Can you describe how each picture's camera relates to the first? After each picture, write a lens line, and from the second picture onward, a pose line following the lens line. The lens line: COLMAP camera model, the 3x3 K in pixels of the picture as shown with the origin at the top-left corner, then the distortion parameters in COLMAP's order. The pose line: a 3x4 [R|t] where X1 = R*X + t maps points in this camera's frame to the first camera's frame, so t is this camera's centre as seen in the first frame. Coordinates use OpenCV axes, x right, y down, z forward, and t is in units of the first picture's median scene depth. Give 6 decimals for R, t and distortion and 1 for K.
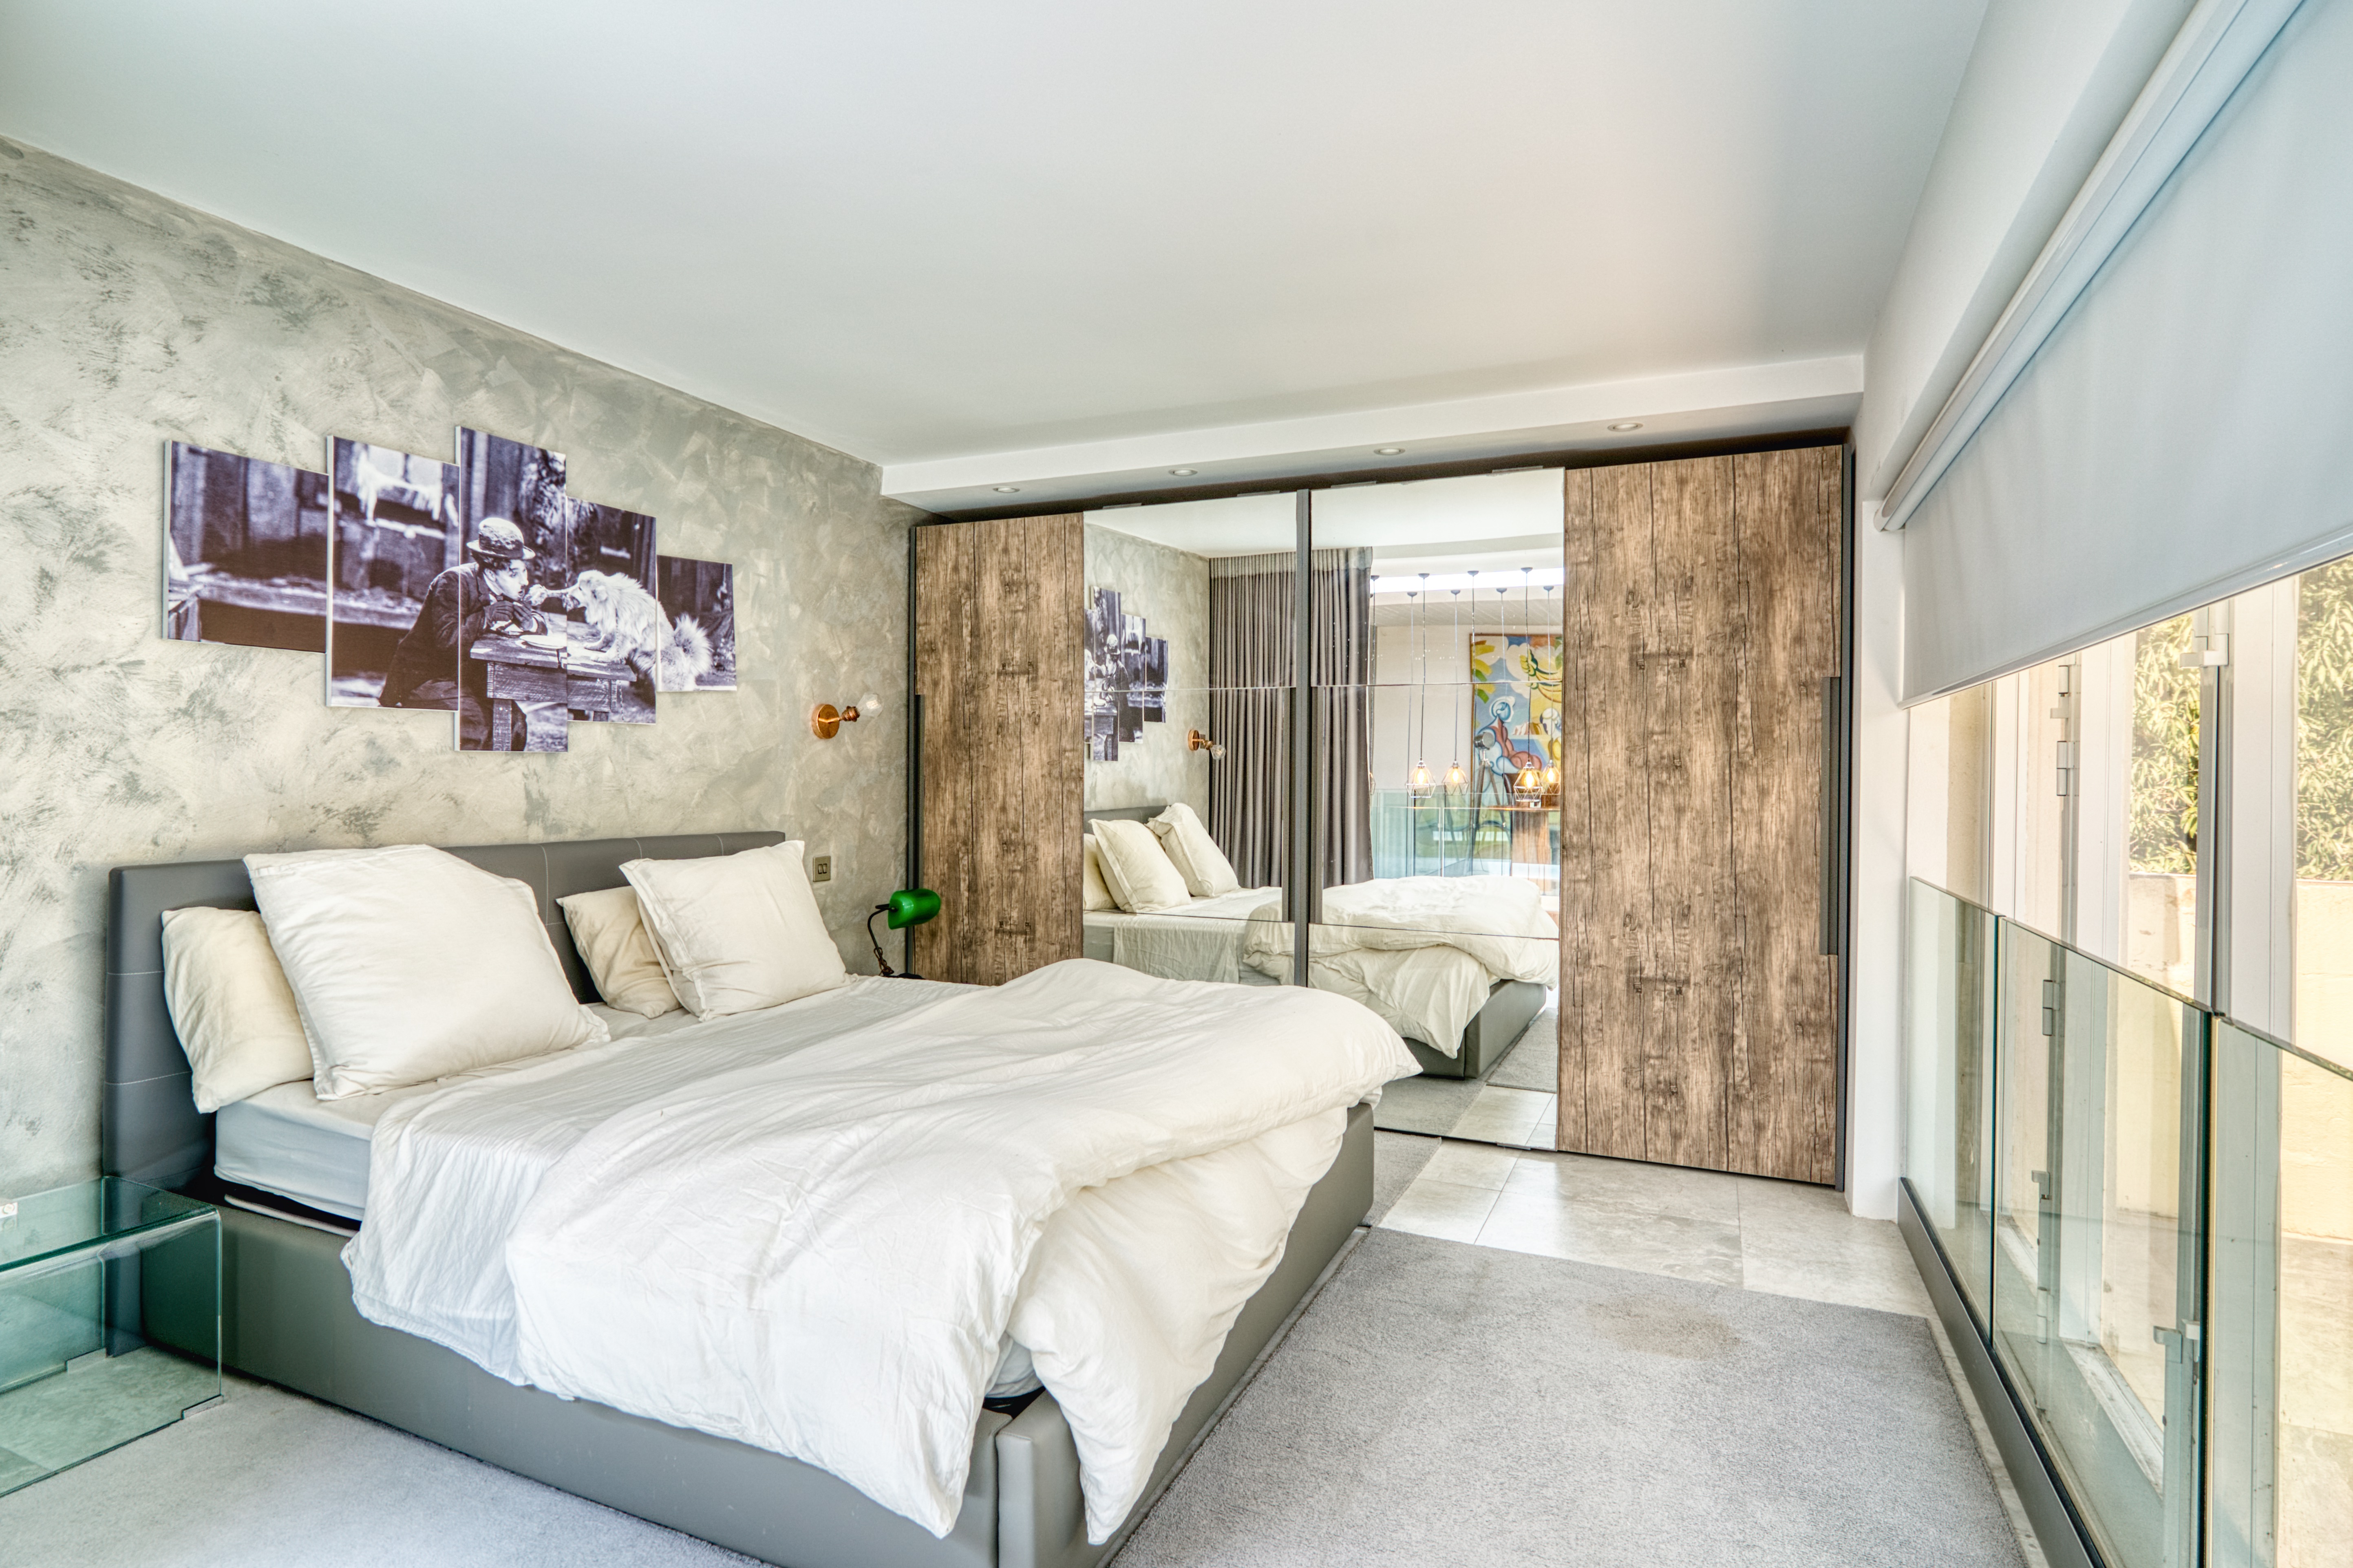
lens RADIAL K [[1168.2, 0, 1178.8], [0, 1168.2, 781.3], [0, 0, 1]] dist [-0.002273, -0.000141]
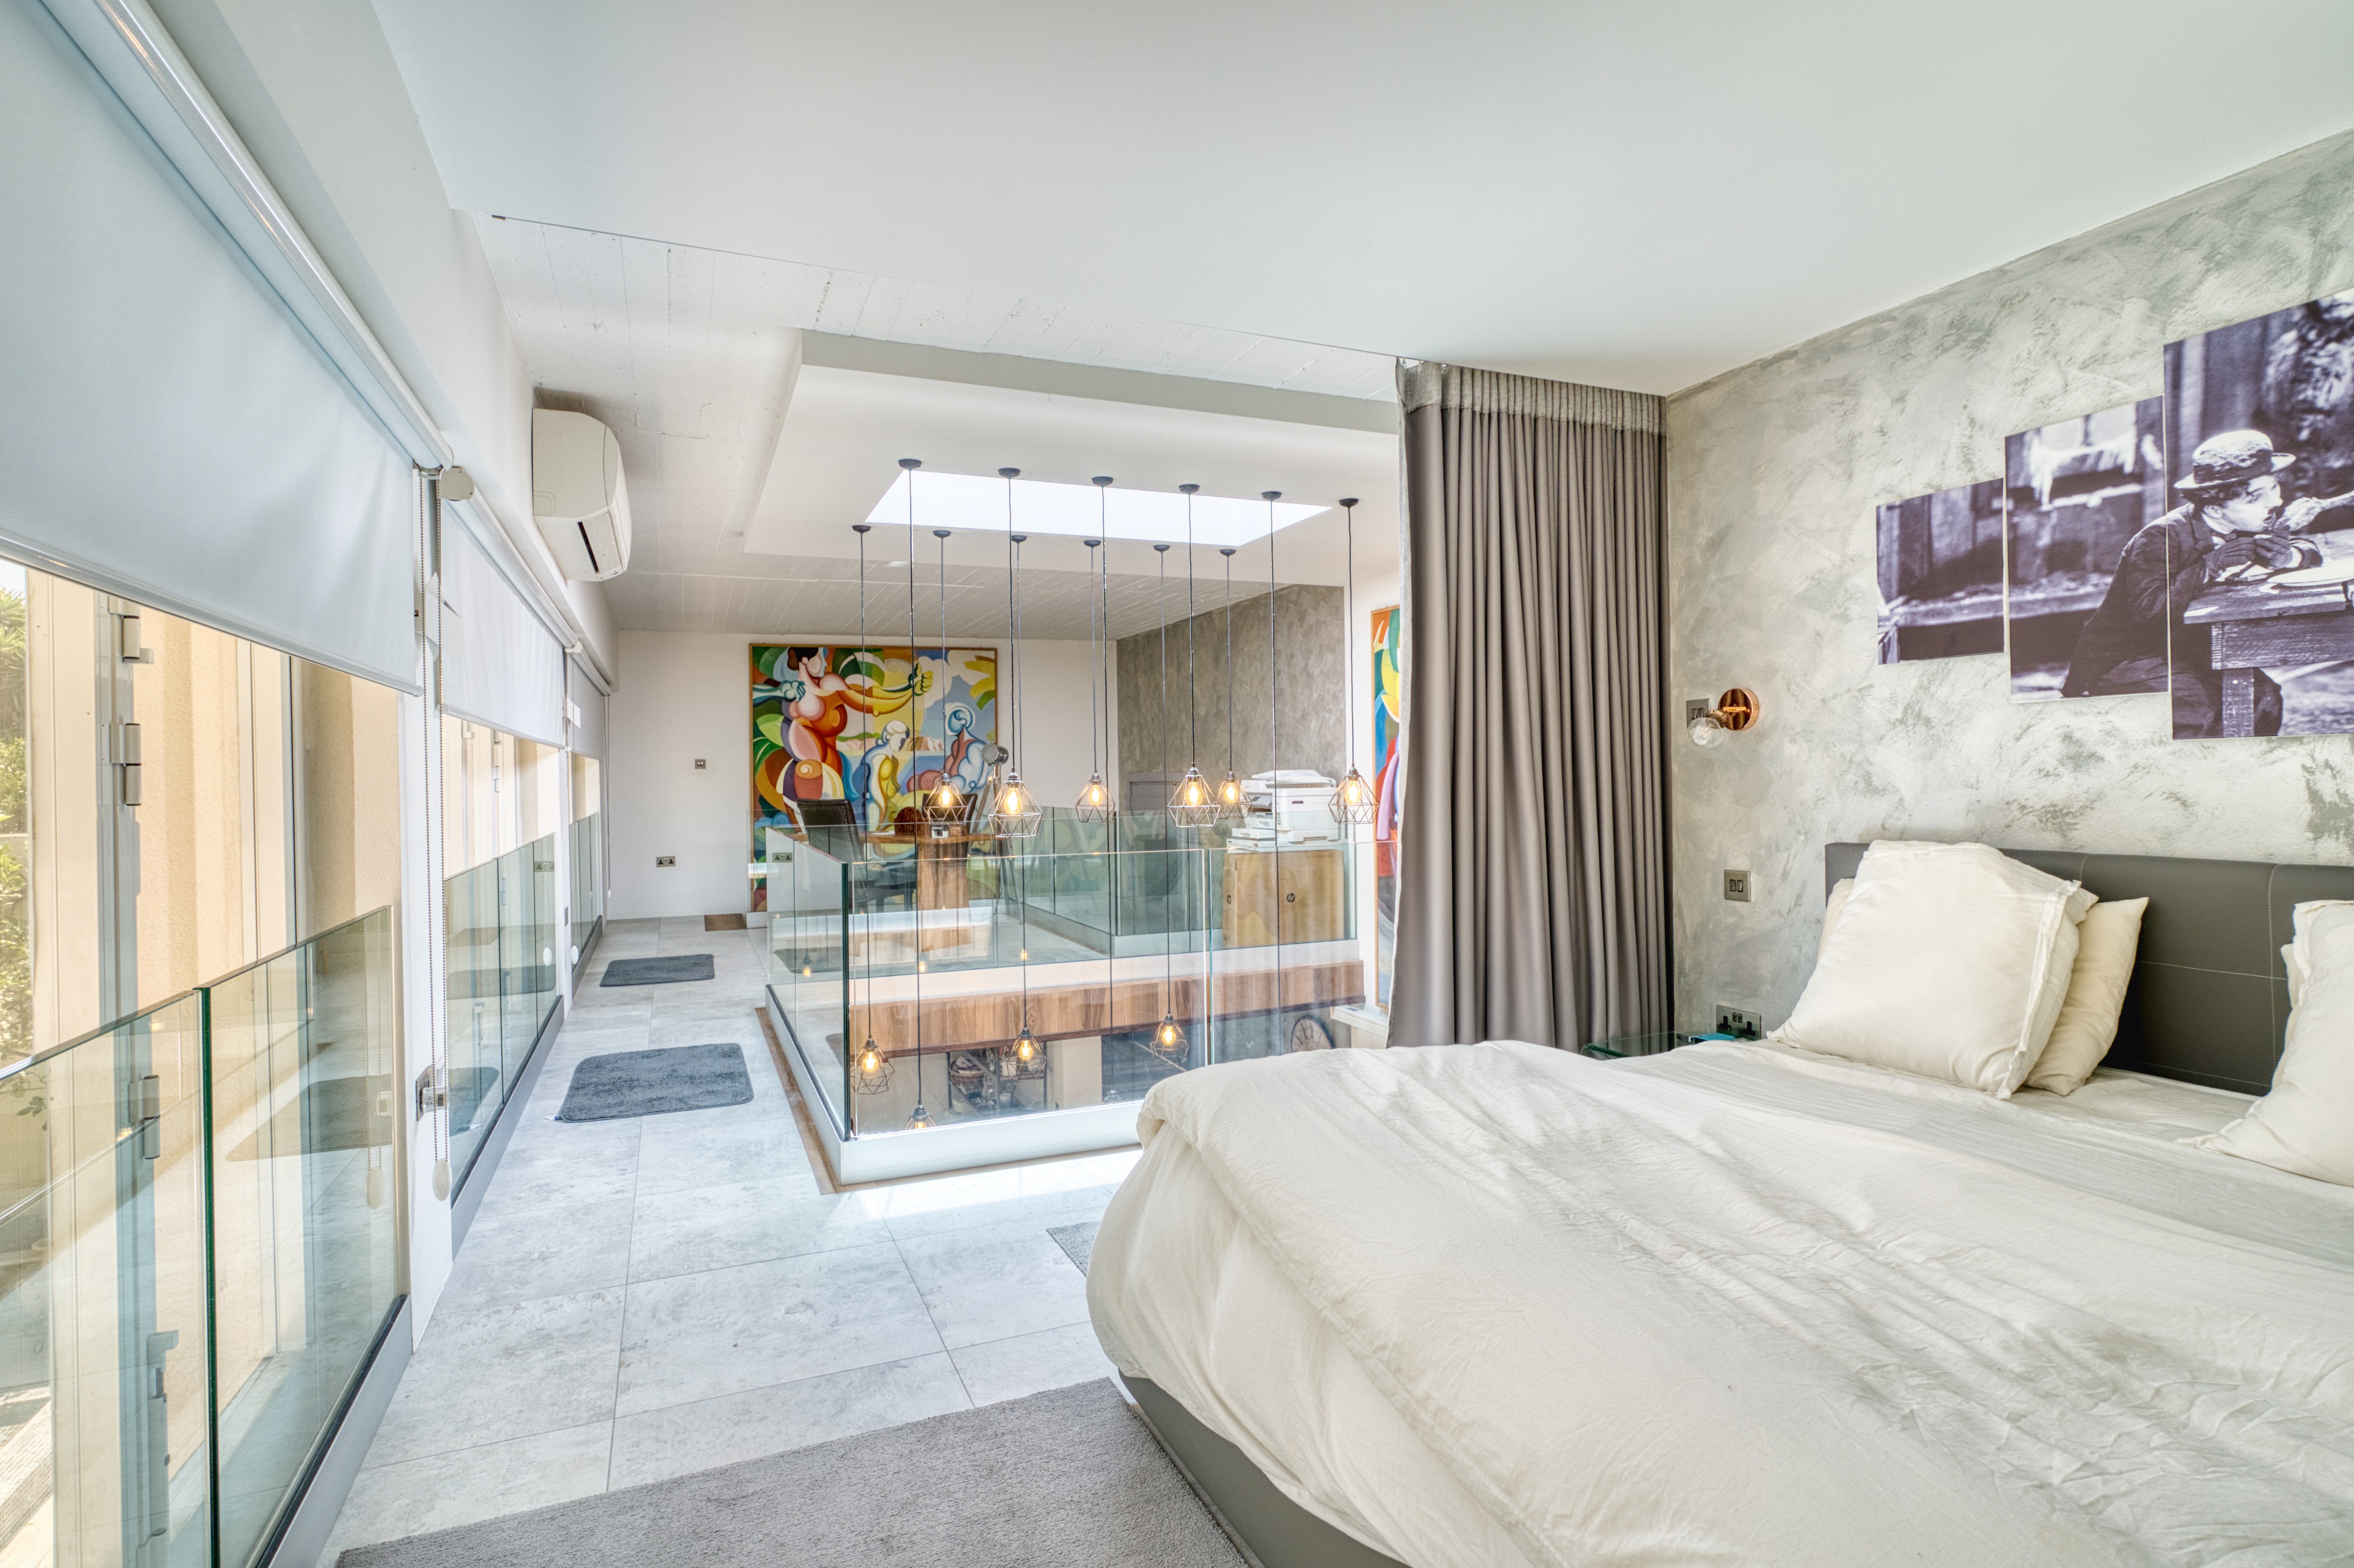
lens RADIAL K [[1168.7, 0, 1174.6], [0, 1168.7, 778.7], [0, 0, 1]] dist [-0.002273, -0.000141]
pose [[-0.673467, 0.002790, -0.739212, 0.490798], [0.004246, 0.999991, -0.000094, -0.002480], [0.739205, -0.003202, -0.673472, 1.106747]]
